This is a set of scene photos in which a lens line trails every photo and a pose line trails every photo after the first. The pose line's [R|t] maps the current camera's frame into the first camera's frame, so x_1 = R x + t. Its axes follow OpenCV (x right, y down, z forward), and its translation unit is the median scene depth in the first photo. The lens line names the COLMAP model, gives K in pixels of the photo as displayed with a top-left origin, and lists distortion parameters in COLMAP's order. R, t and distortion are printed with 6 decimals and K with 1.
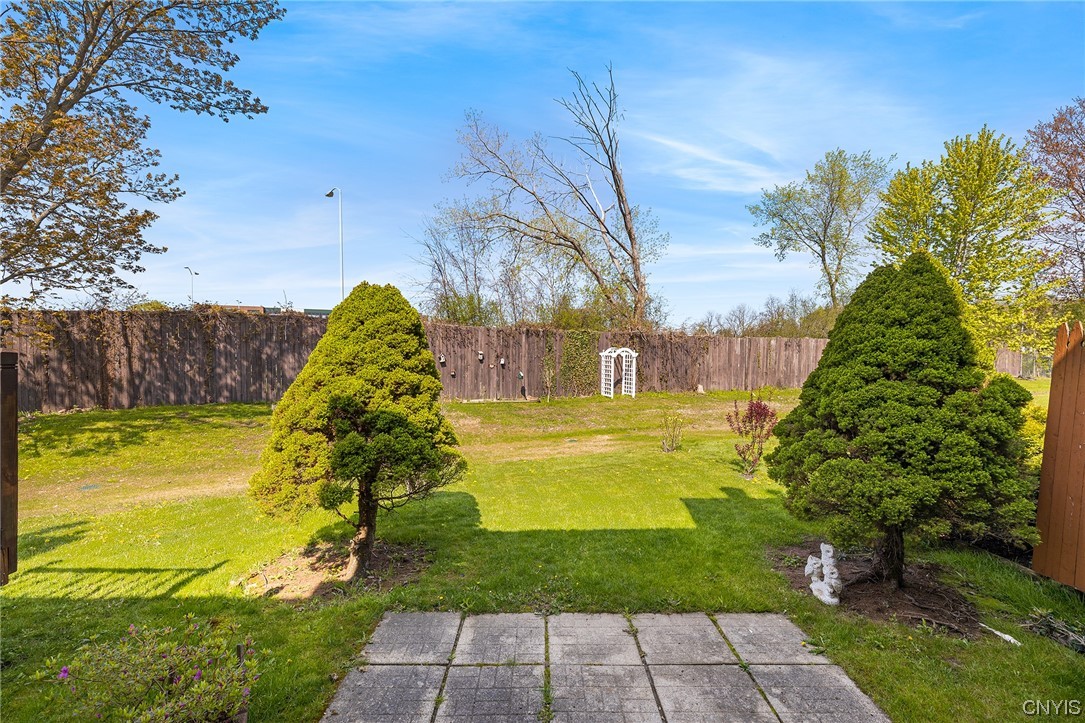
lens RADIAL K [[457.3, 0, 545.1], [0, 457.3, 363.5], [0, 0, 1]] dist [0.001364, 0.000085]
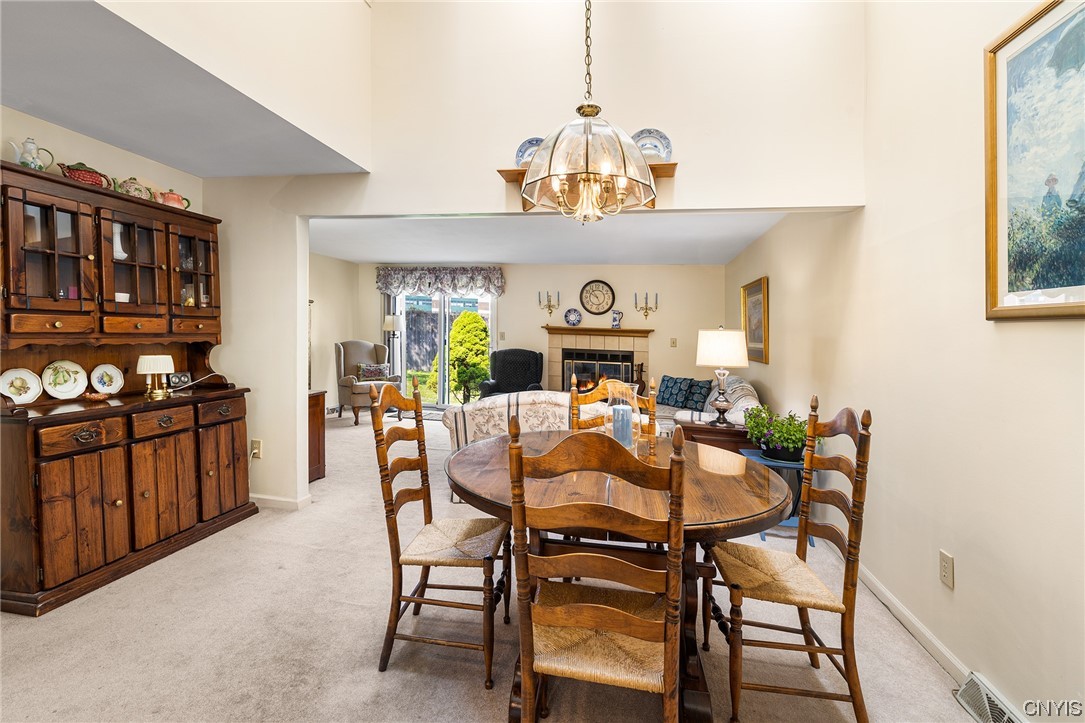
lens RADIAL K [[493.7, 0, 528.0], [0, 493.7, 321.0], [0, 0, 1]] dist [-0.000156, 0.000645]
pose [[0.972525, 0.021678, -0.231786, 0.126892], [-0.037126, 0.997355, -0.062492, 0.008408], [0.229818, 0.069381, 0.970757, -0.350339]]
